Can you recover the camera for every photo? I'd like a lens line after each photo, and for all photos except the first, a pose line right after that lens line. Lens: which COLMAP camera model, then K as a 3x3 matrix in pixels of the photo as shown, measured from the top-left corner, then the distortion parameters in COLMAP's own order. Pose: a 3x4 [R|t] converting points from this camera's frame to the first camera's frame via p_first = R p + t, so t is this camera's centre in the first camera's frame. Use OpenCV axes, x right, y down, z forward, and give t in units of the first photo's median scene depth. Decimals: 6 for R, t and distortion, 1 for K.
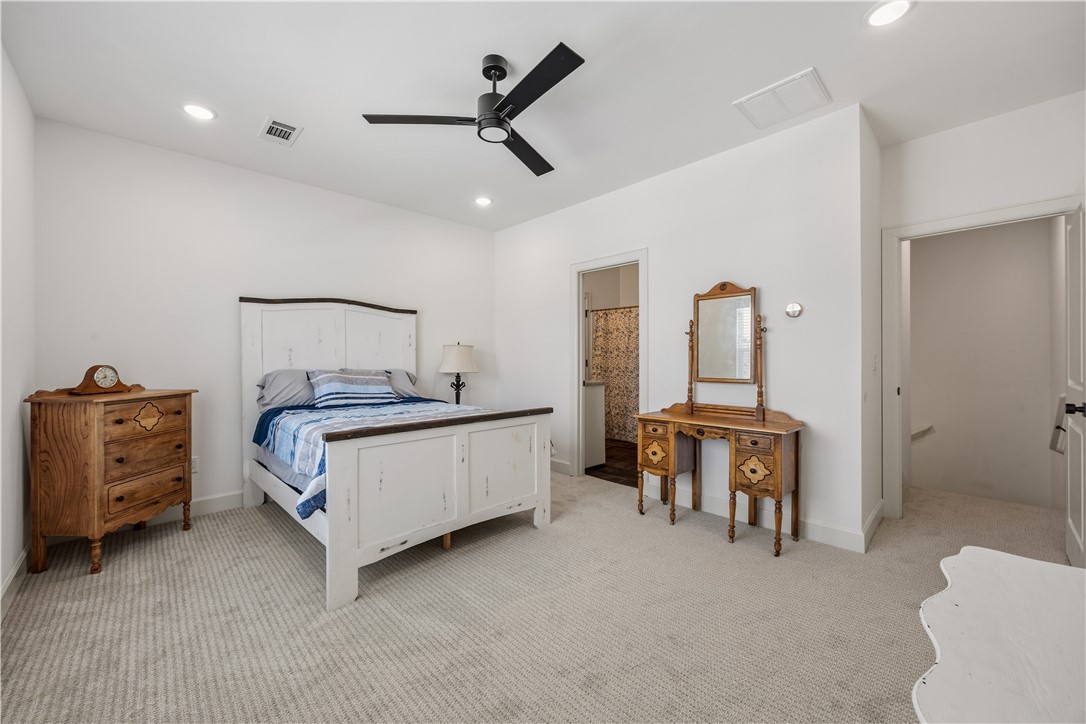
lens RADIAL K [[411.4, 0, 545.3], [0, 411.4, 358.1], [0, 0, 1]] dist [-0.006656, 0.000988]
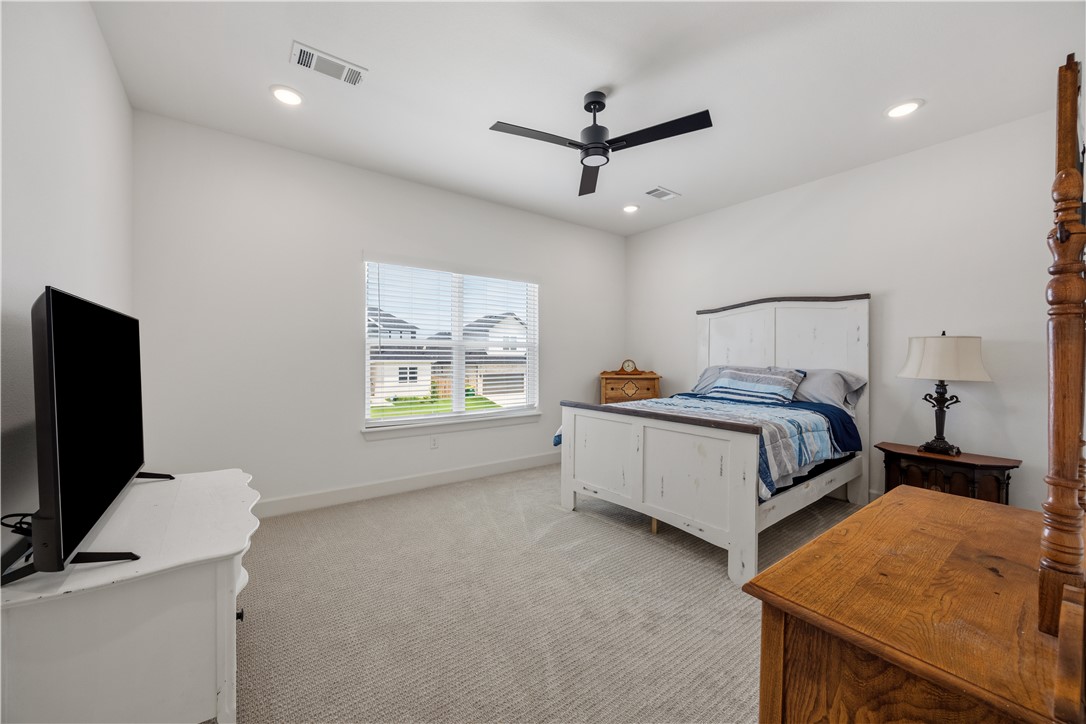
lens RADIAL K [[411.4, 0, 545.4], [0, 411.4, 360.9], [0, 0, 1]] dist [-0.006656, 0.000988]
pose [[-0.099569, 0.012802, -0.994948, 0.653640], [-0.002420, 0.999911, 0.013108, -0.000275], [0.995028, 0.003713, -0.099529, 0.623779]]
